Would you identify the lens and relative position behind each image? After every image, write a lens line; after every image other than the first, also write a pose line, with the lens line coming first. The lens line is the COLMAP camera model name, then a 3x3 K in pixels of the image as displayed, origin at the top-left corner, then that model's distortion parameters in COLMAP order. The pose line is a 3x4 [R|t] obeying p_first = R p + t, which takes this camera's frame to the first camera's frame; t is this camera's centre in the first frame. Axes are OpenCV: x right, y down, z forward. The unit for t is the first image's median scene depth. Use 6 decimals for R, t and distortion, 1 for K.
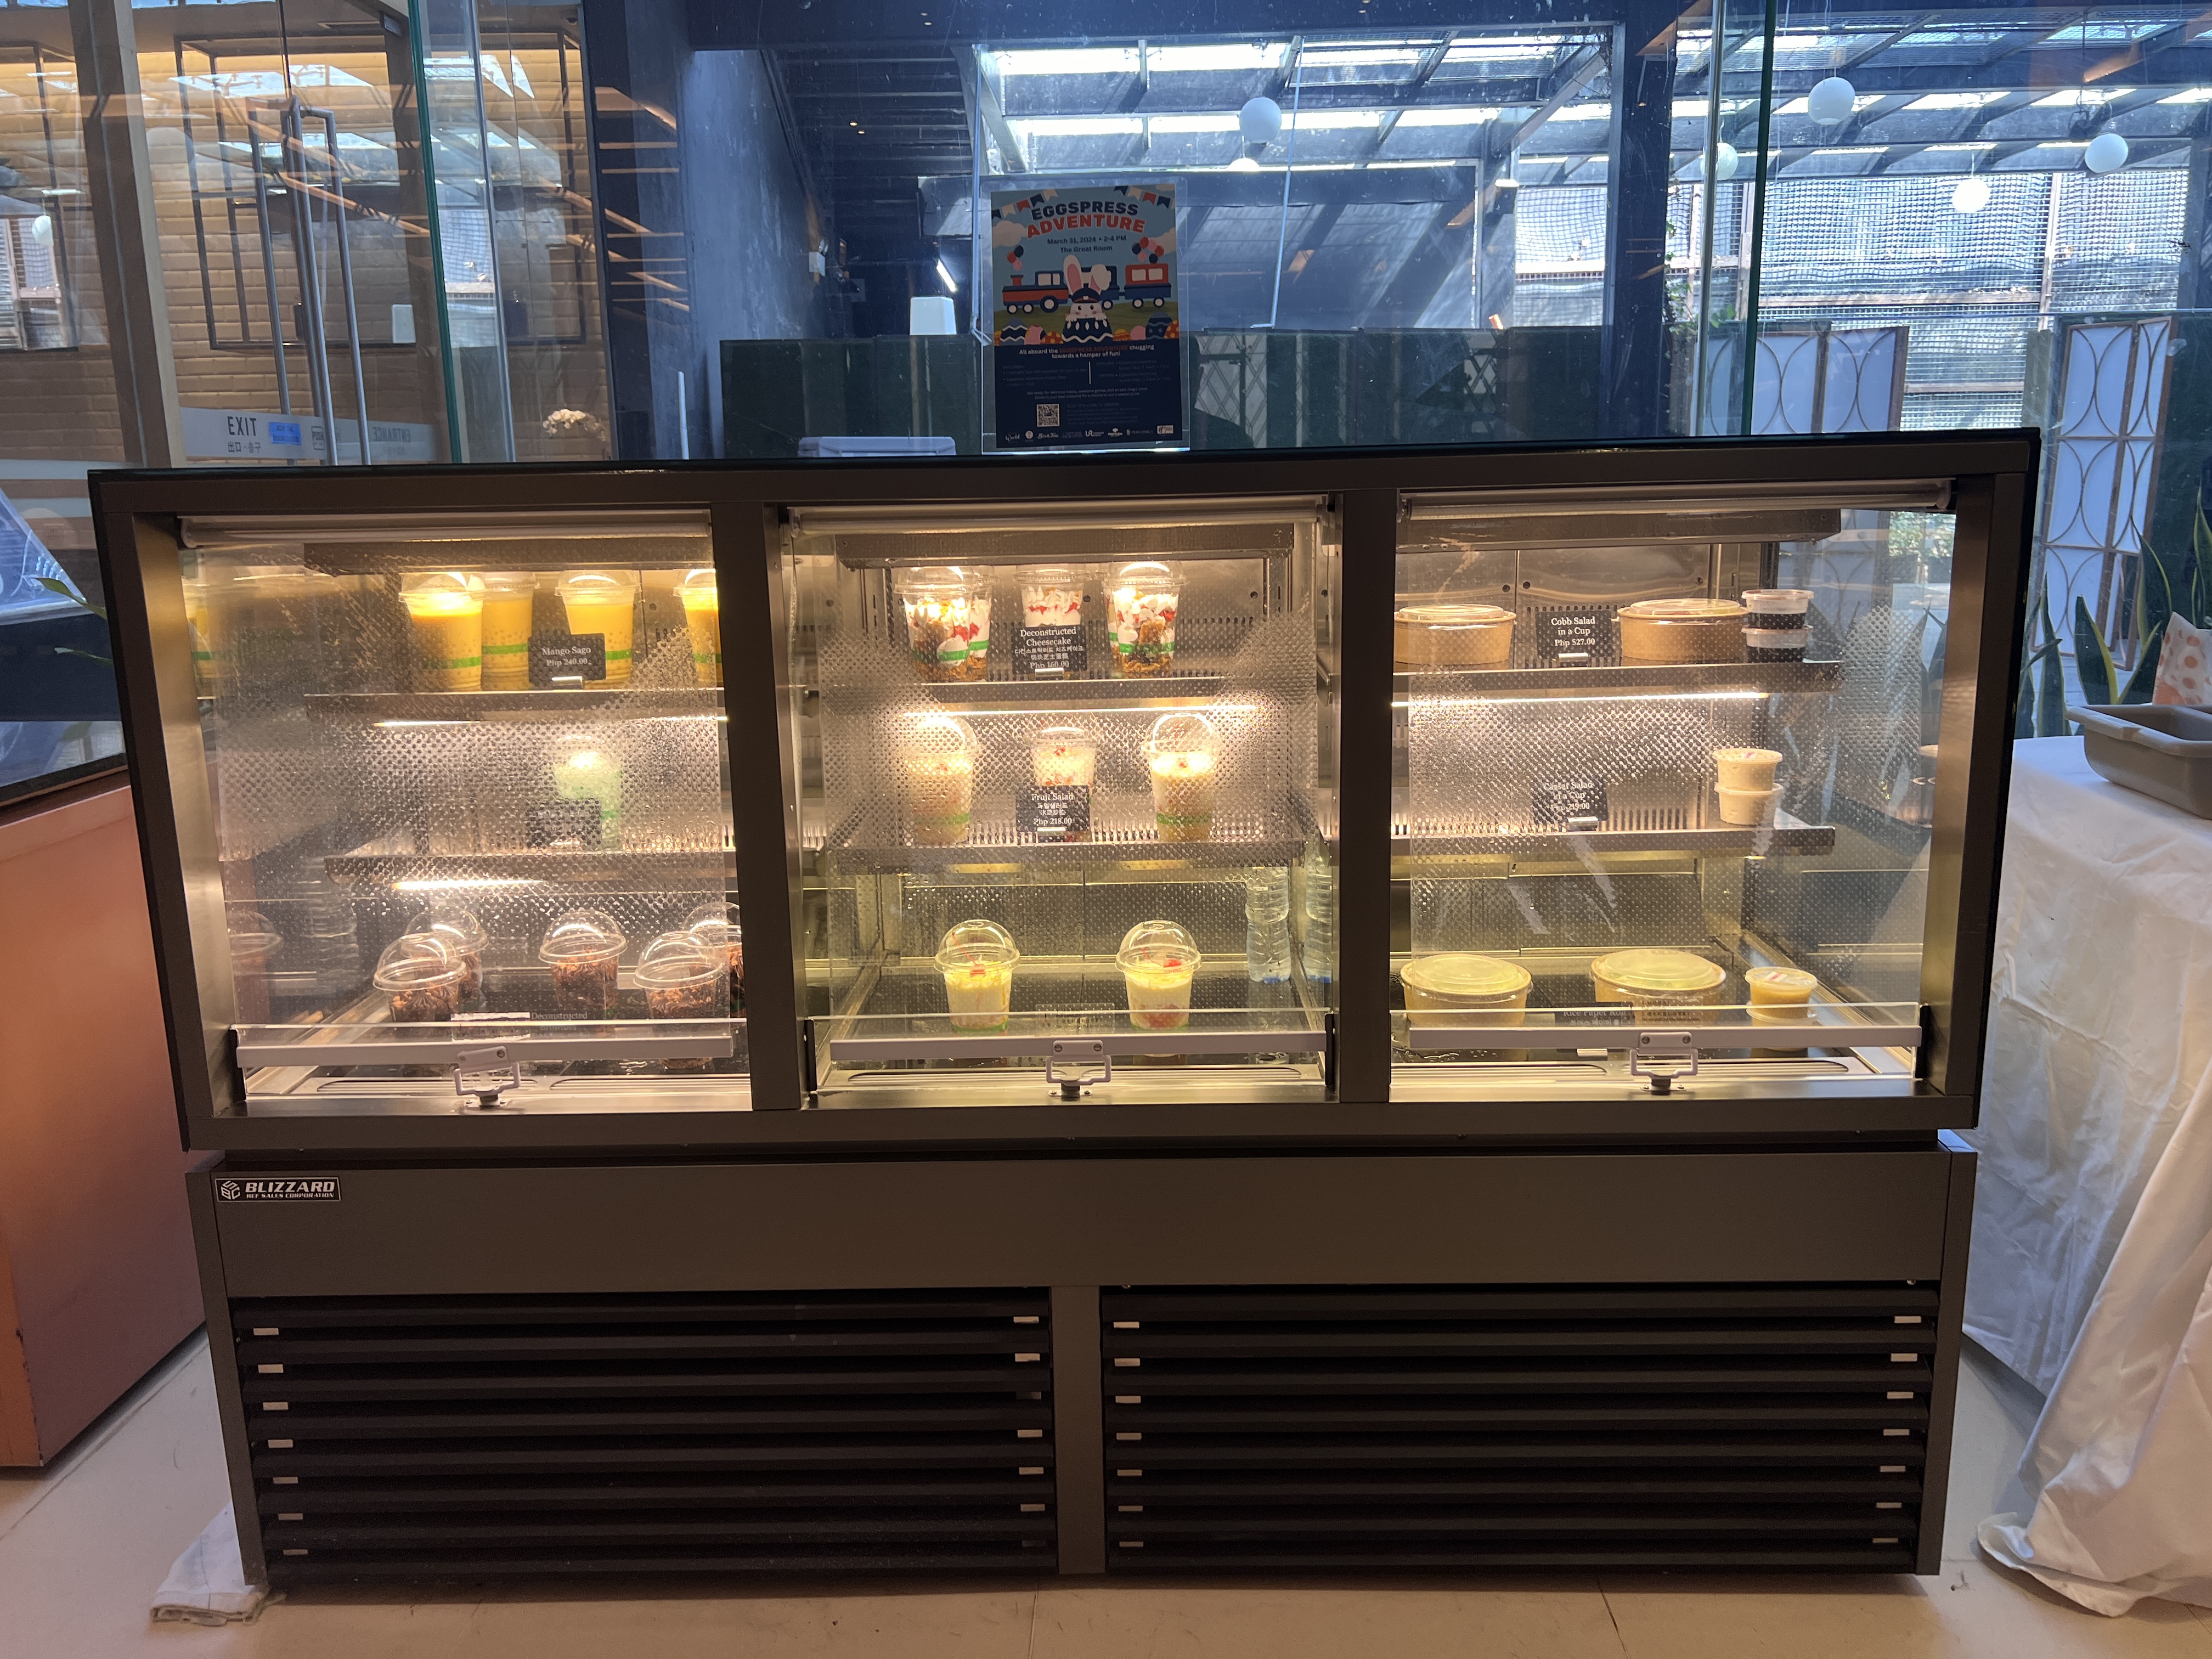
lens RADIAL K [[1667.6, 0, 1103.6], [0, 1667.6, 829.7], [0, 0, 1]] dist [0.006510, 0.002243]
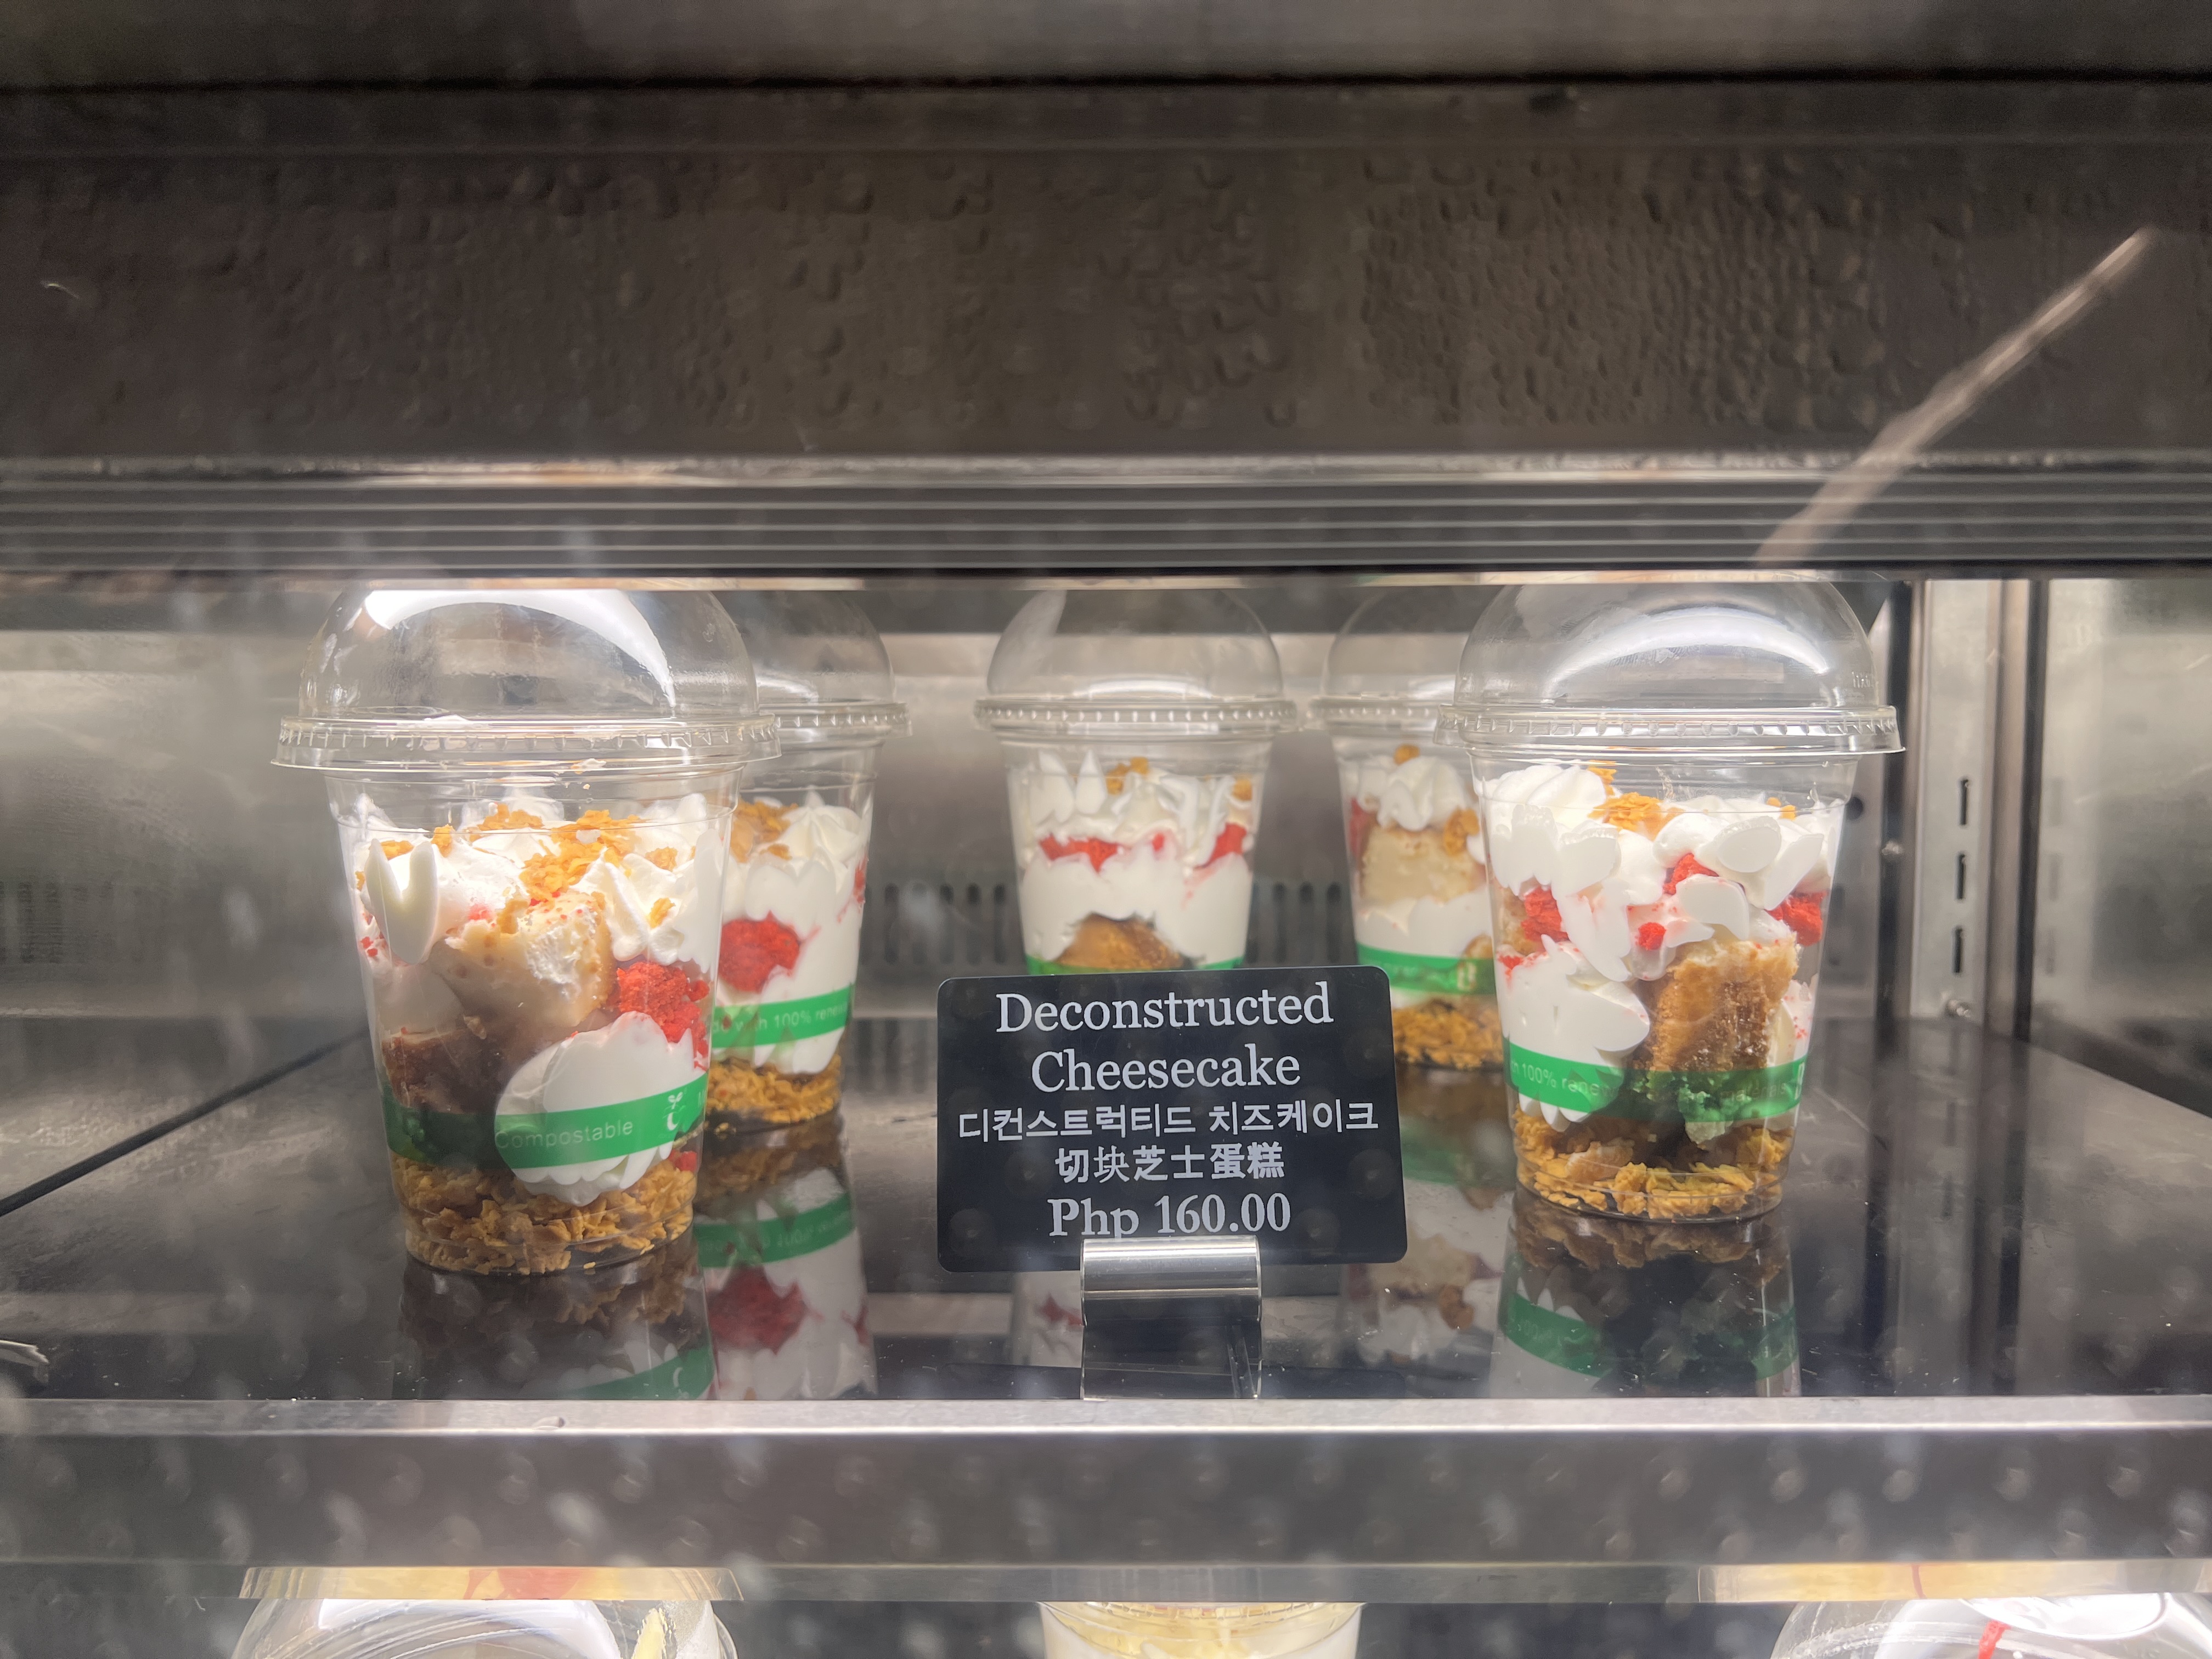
lens RADIAL K [[1667.6, 0, 1108.6], [0, 1667.6, 826.3], [0, 0, 1]] dist [0.006510, 0.002243]
pose [[0.999744, 0.018189, 0.013430, -0.040318], [-0.016433, 0.992522, -0.120952, -0.113845], [-0.015530, 0.120701, 0.992567, 0.813820]]
